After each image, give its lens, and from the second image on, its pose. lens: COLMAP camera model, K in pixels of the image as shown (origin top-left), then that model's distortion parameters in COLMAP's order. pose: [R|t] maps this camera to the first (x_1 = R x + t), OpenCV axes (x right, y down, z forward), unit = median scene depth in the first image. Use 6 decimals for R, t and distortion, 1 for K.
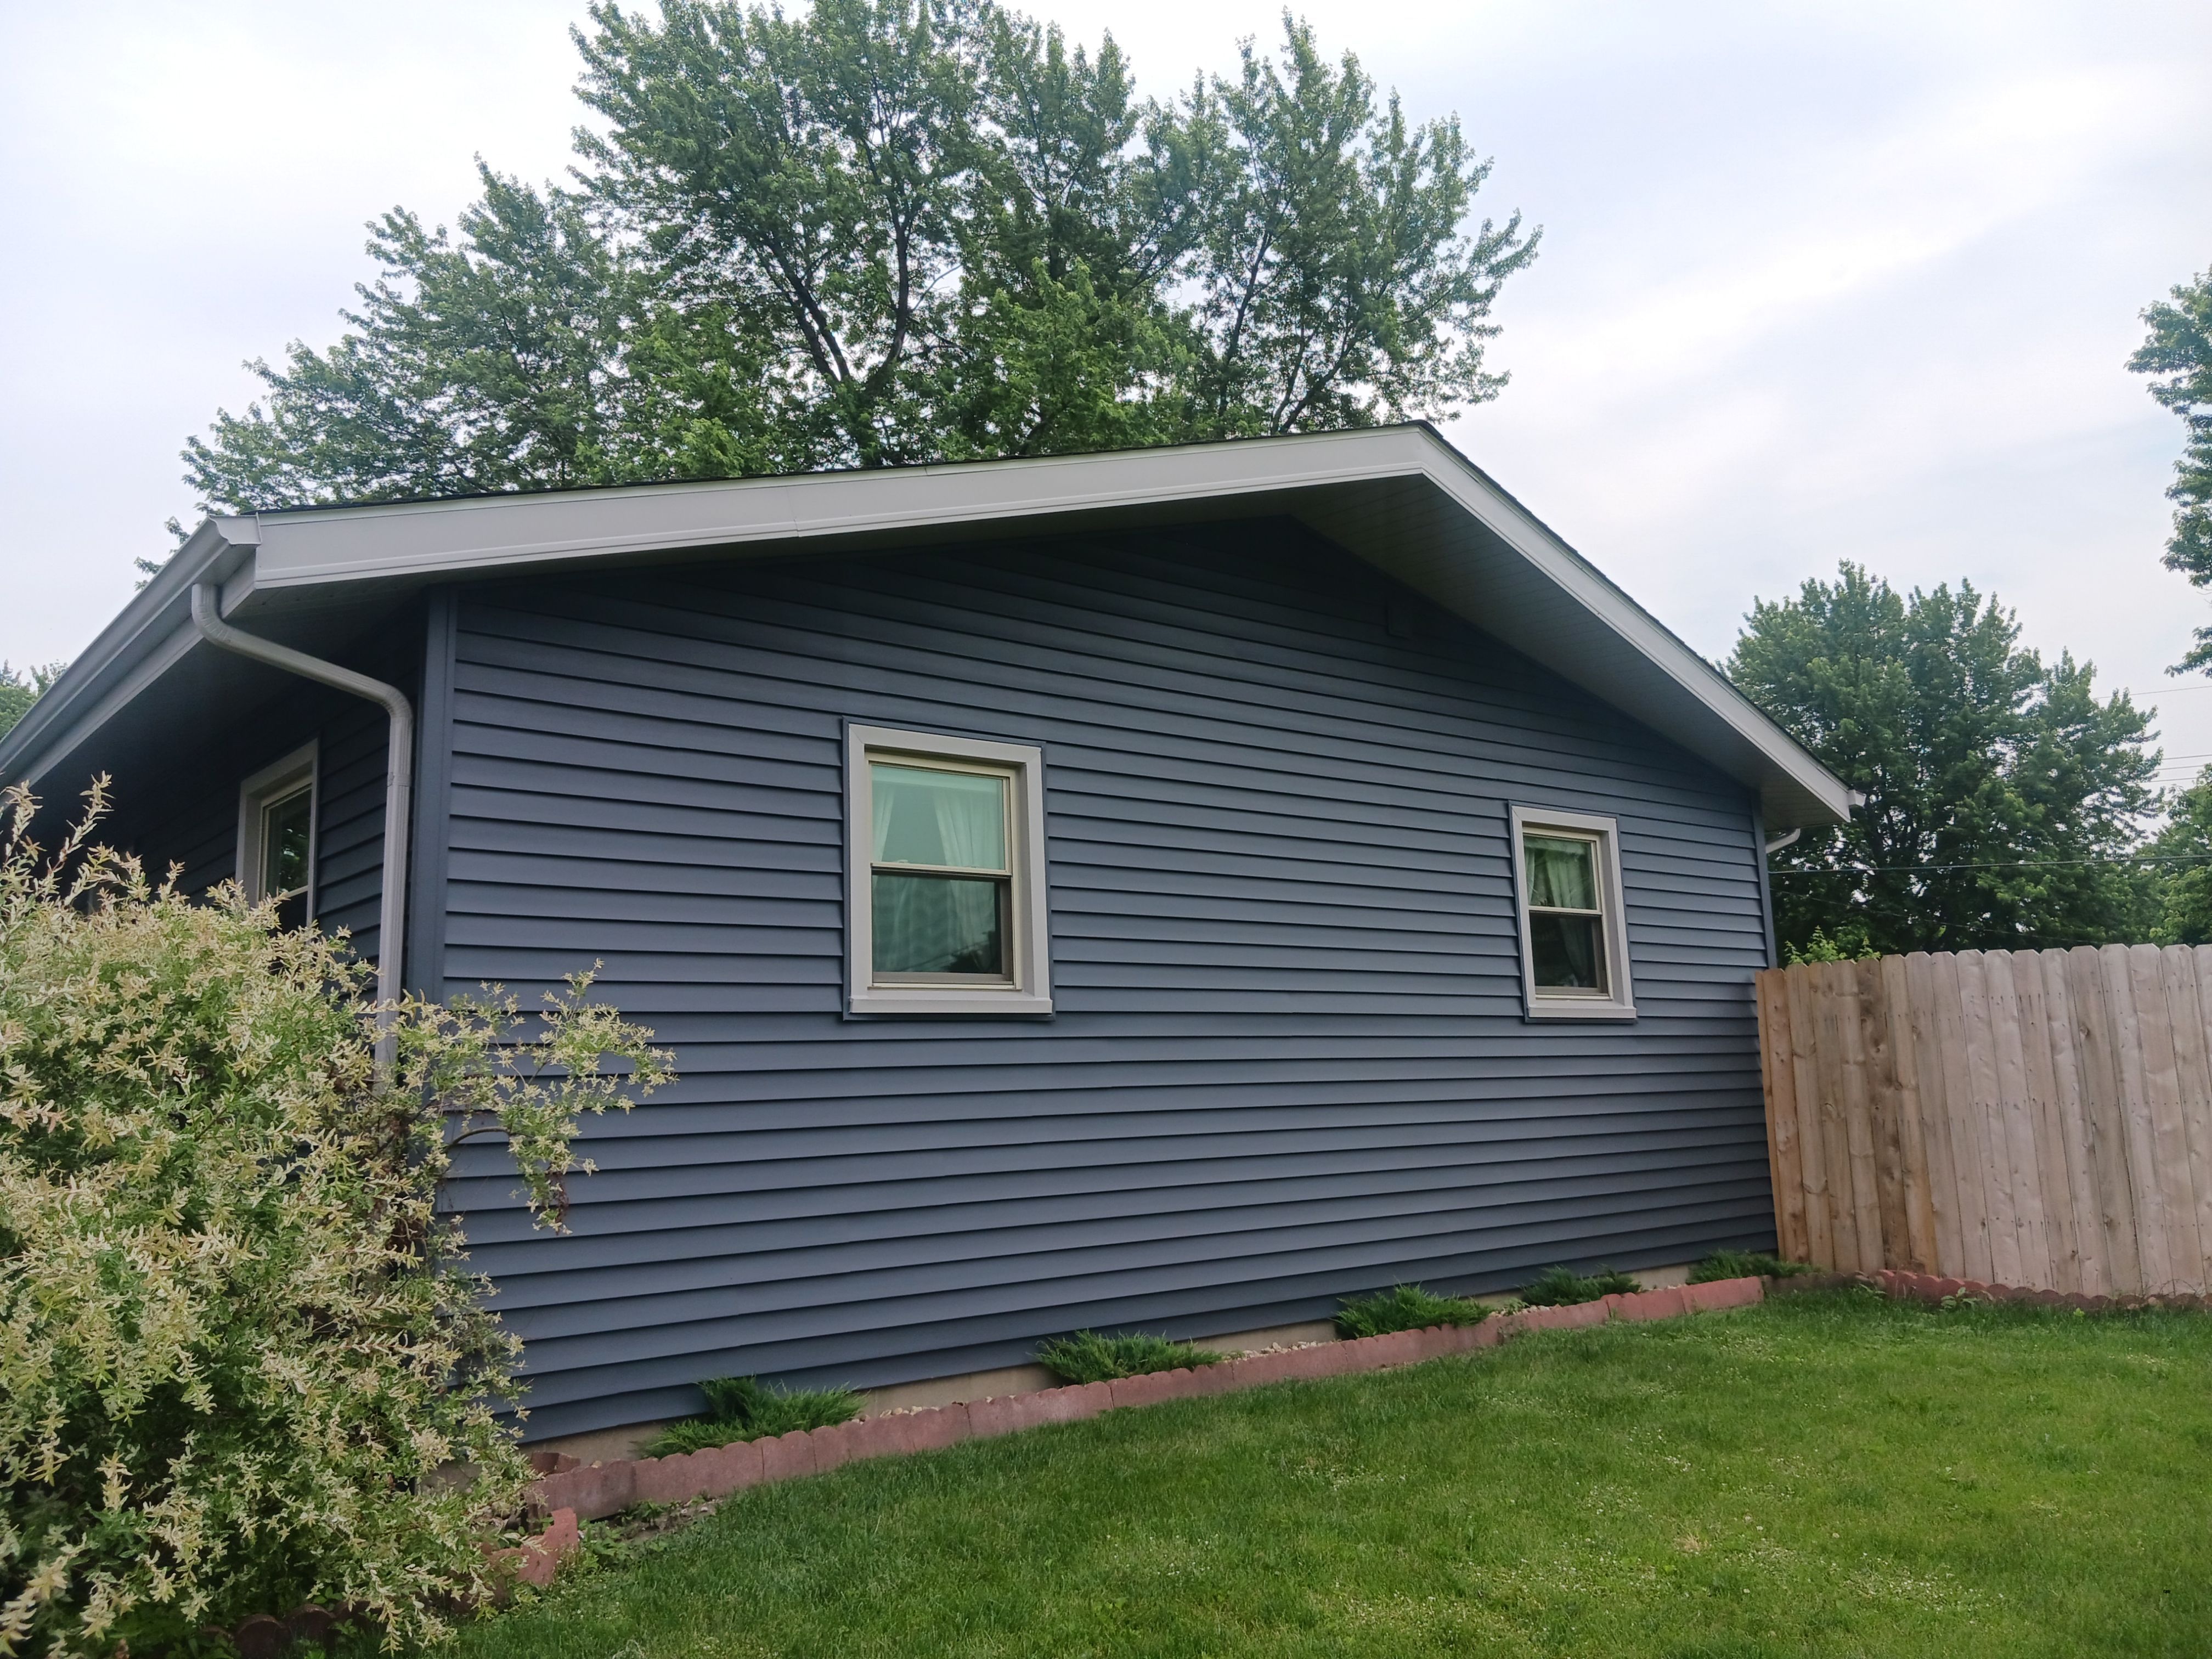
lens RADIAL K [[1784.5, 0, 1125.7], [0, 1784.5, 827.1], [0, 0, 1]] dist [0.012673, -0.054046]
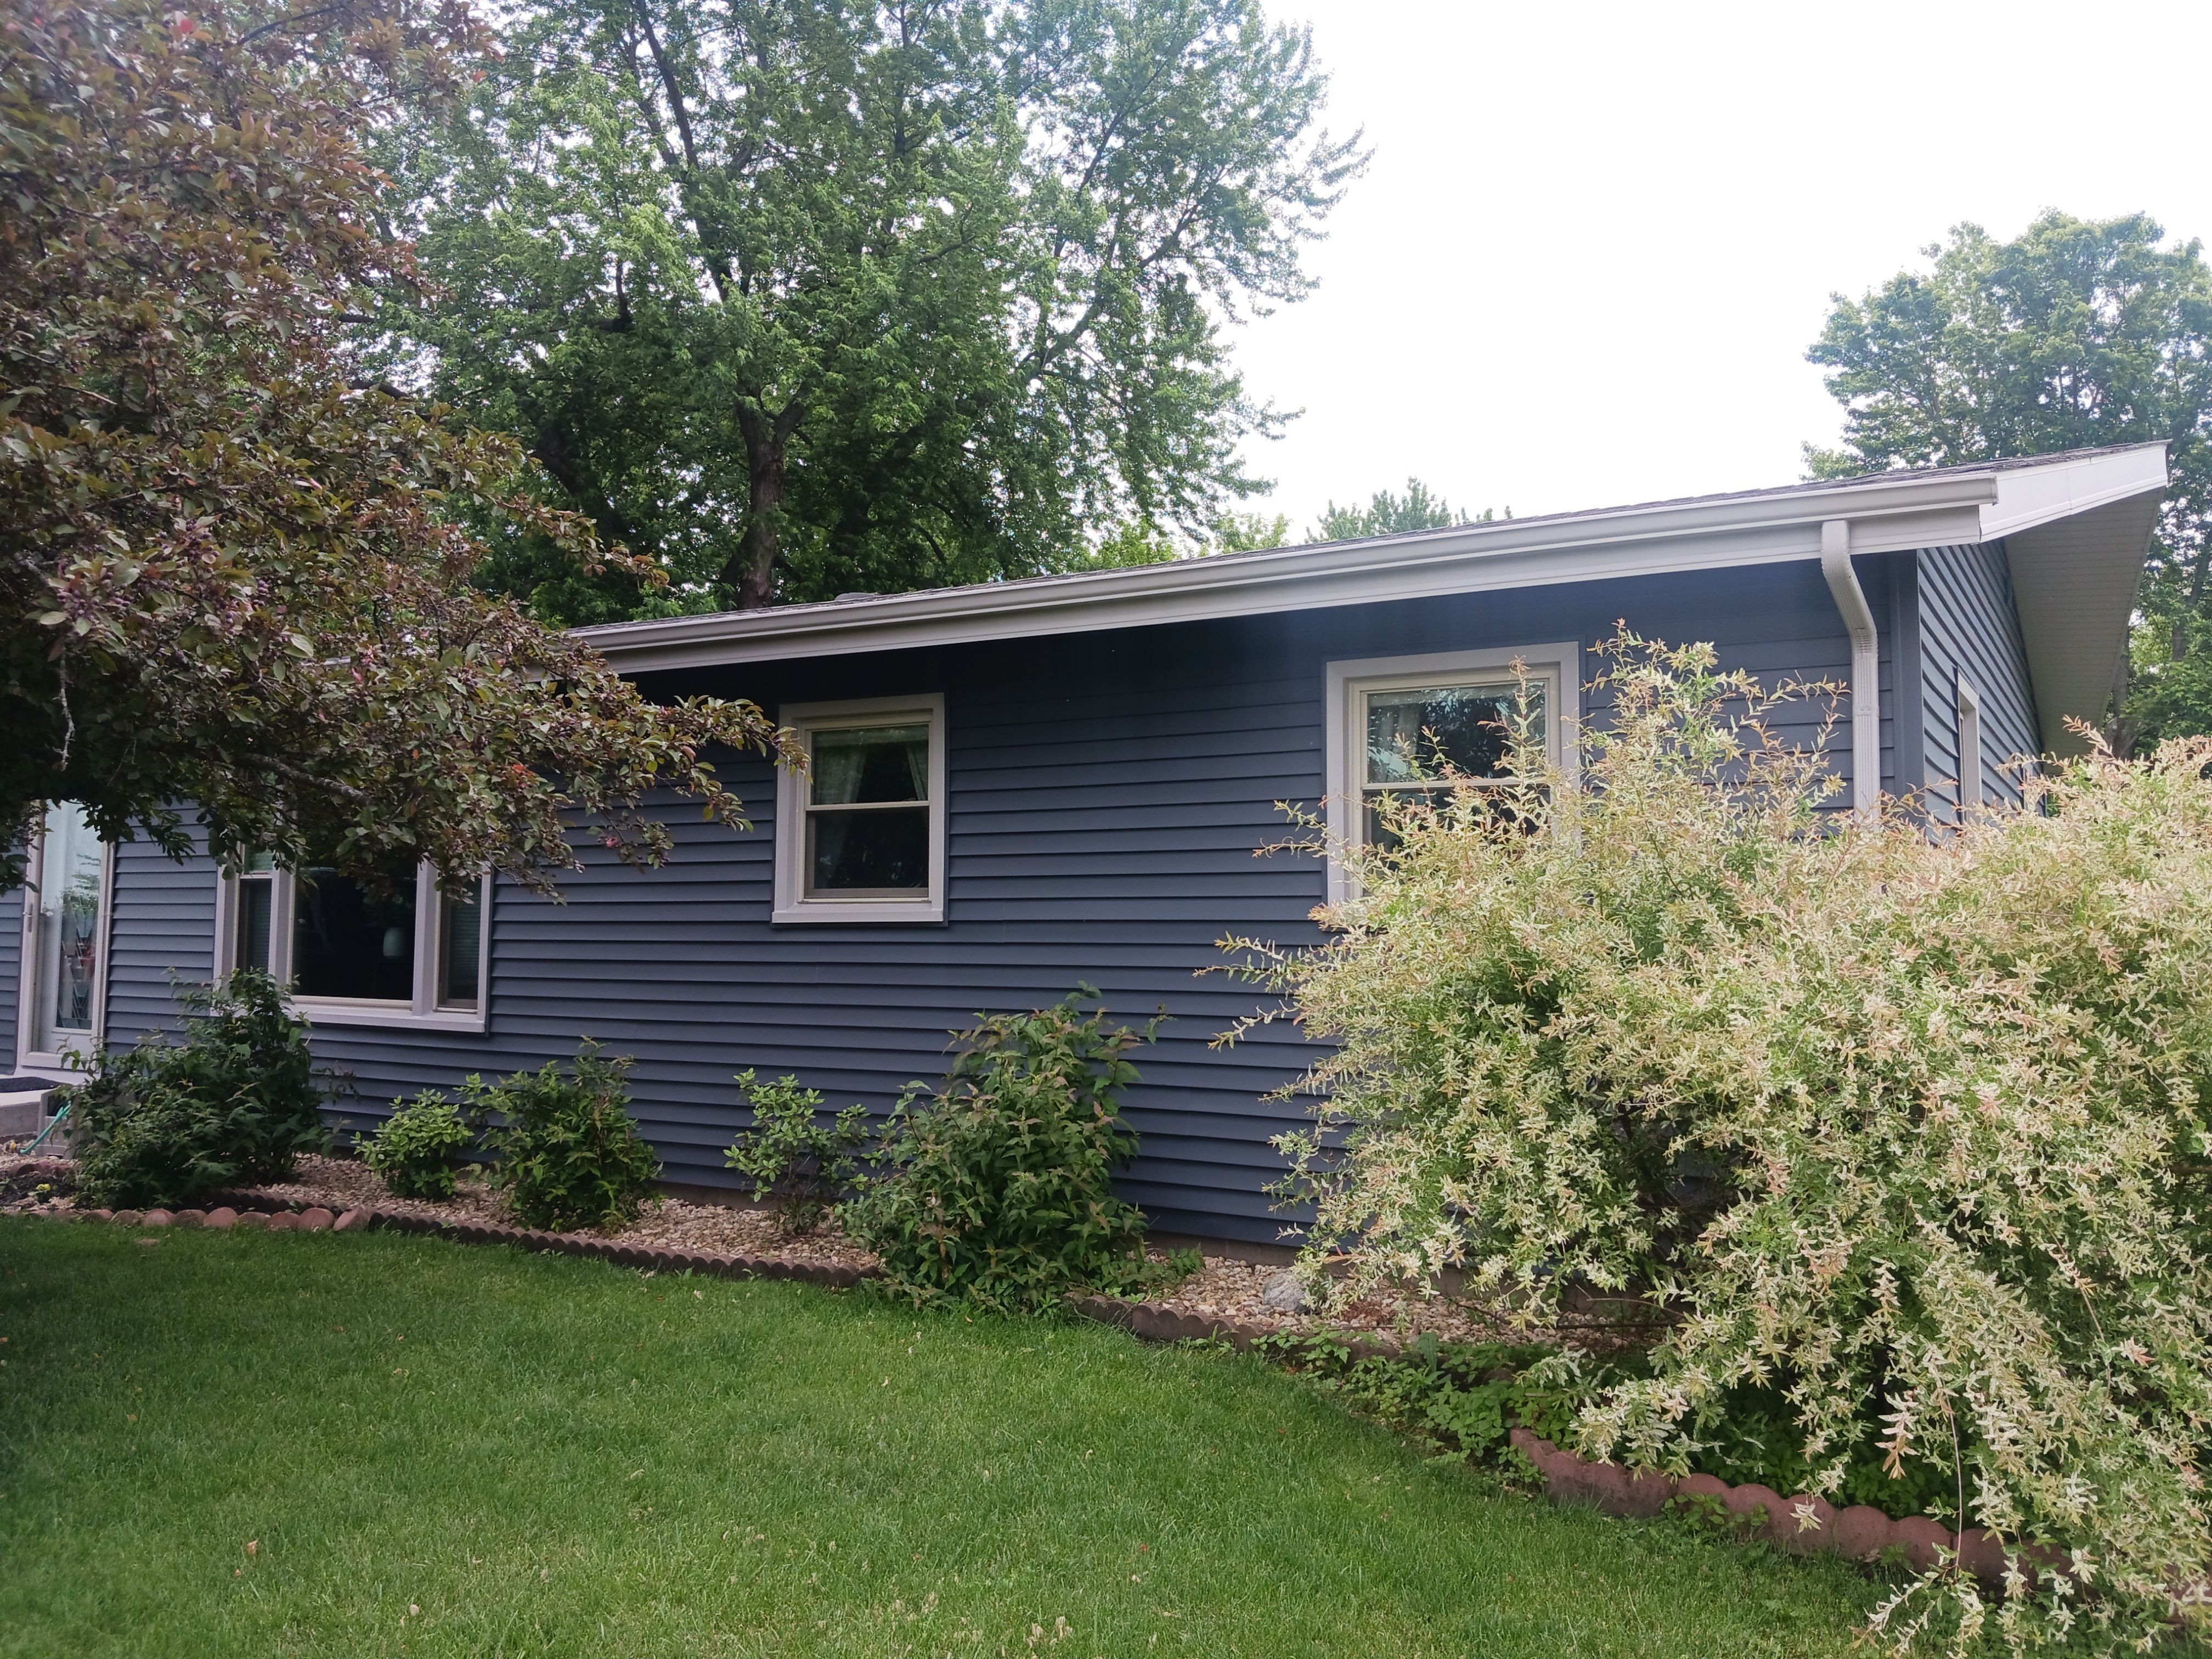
lens RADIAL K [[1784.5, 0, 1040.6], [0, 1784.5, 821.7], [0, 0, 1]] dist [0.012673, -0.054046]
pose [[0.948317, 0.063986, 0.310807, -0.254107], [-0.090712, 0.993250, 0.072296, 0.002687], [-0.304083, -0.096754, 0.947720, 0.022830]]
